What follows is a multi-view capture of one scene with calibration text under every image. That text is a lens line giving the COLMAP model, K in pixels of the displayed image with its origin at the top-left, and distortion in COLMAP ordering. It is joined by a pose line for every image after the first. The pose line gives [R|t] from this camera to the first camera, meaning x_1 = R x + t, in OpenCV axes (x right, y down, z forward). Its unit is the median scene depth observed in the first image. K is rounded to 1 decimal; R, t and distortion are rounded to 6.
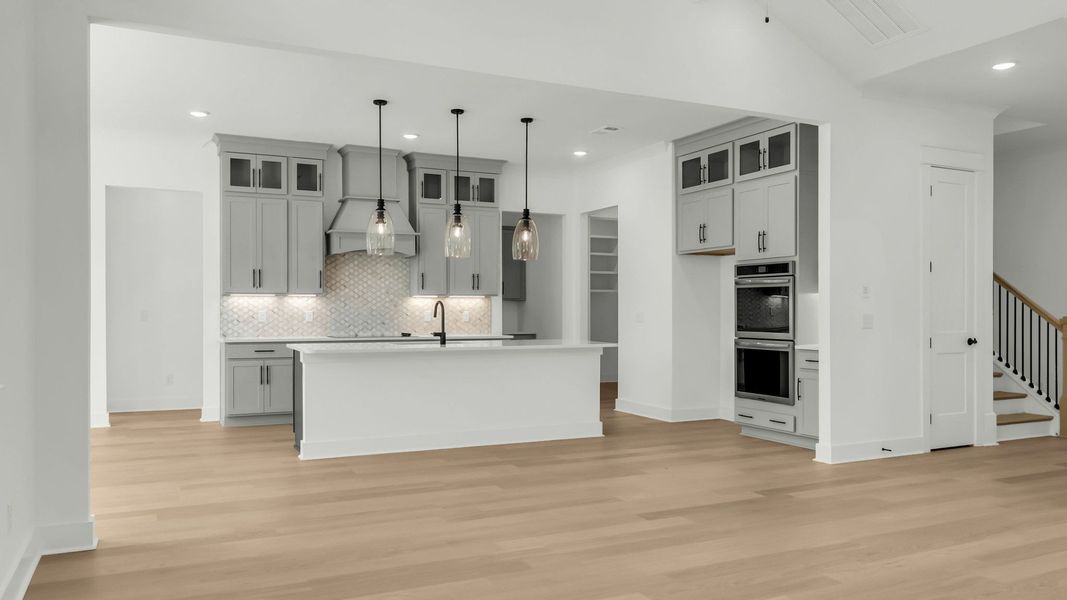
lens RADIAL K [[774.3, 0, 524.4], [0, 774.3, 305.6], [0, 0, 1]] dist [-0.034901, -0.001428]
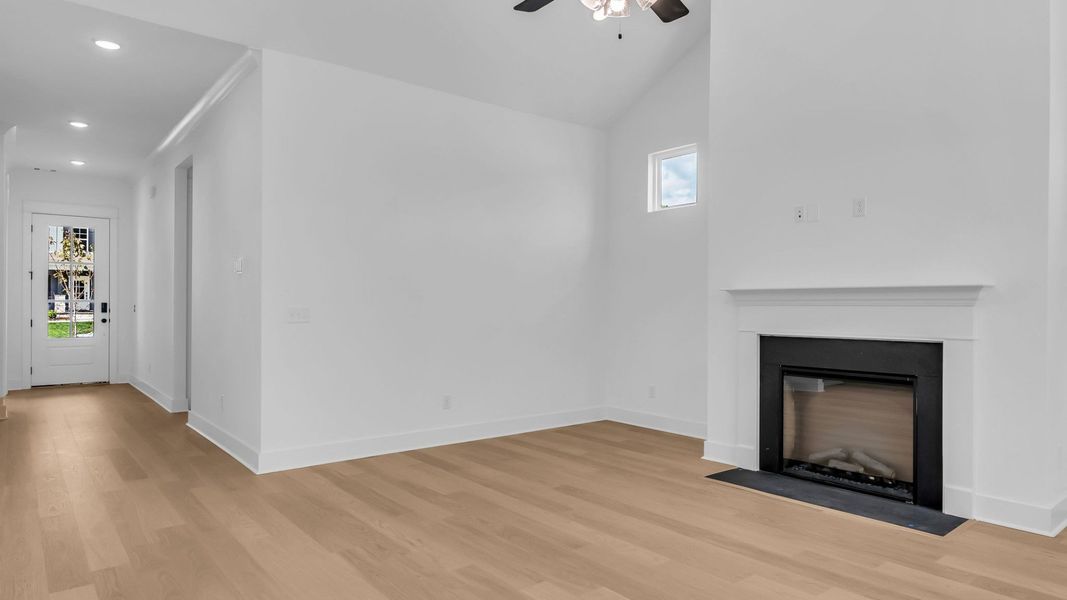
lens RADIAL K [[641.8, 0, 536.8], [0, 641.8, 307.1], [0, 0, 1]] dist [0.005467, 0.001999]
pose [[-0.233665, -0.007032, 0.972292, -0.106144], [-0.011490, 0.999924, 0.004470, 0.000531], [-0.972249, -0.010127, -0.233728, 0.257557]]
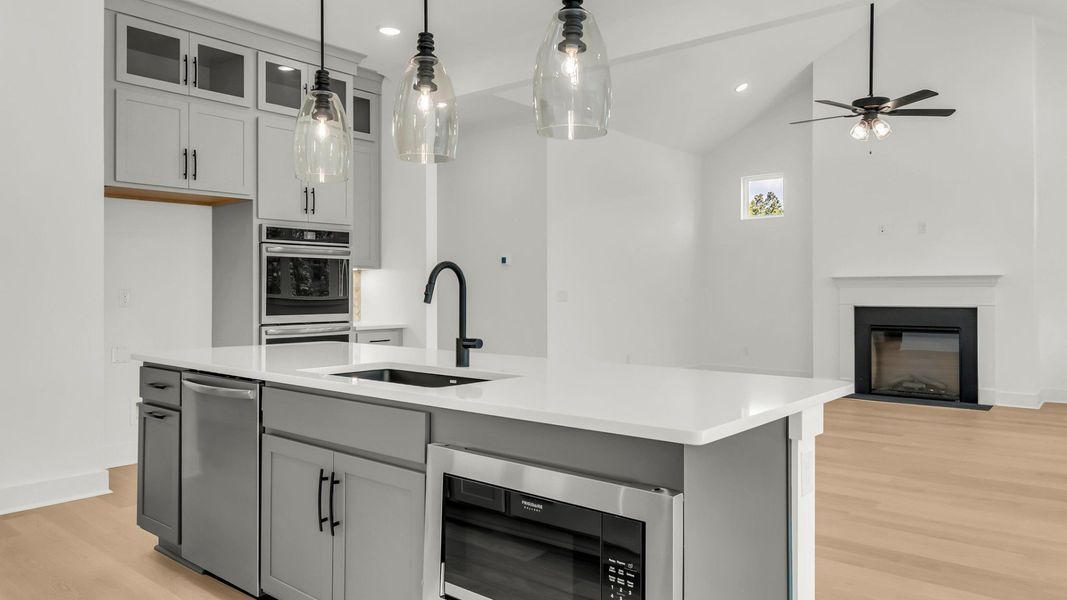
lens RADIAL K [[715.2, 0, 526.8], [0, 715.2, 285.3], [0, 0, 1]] dist [-0.007407, 0.001126]
pose [[-0.409367, 0.003941, 0.912361, -0.414217], [-0.004589, 0.999969, -0.006379, 0.007251], [-0.912358, -0.006799, -0.409336, 0.992317]]
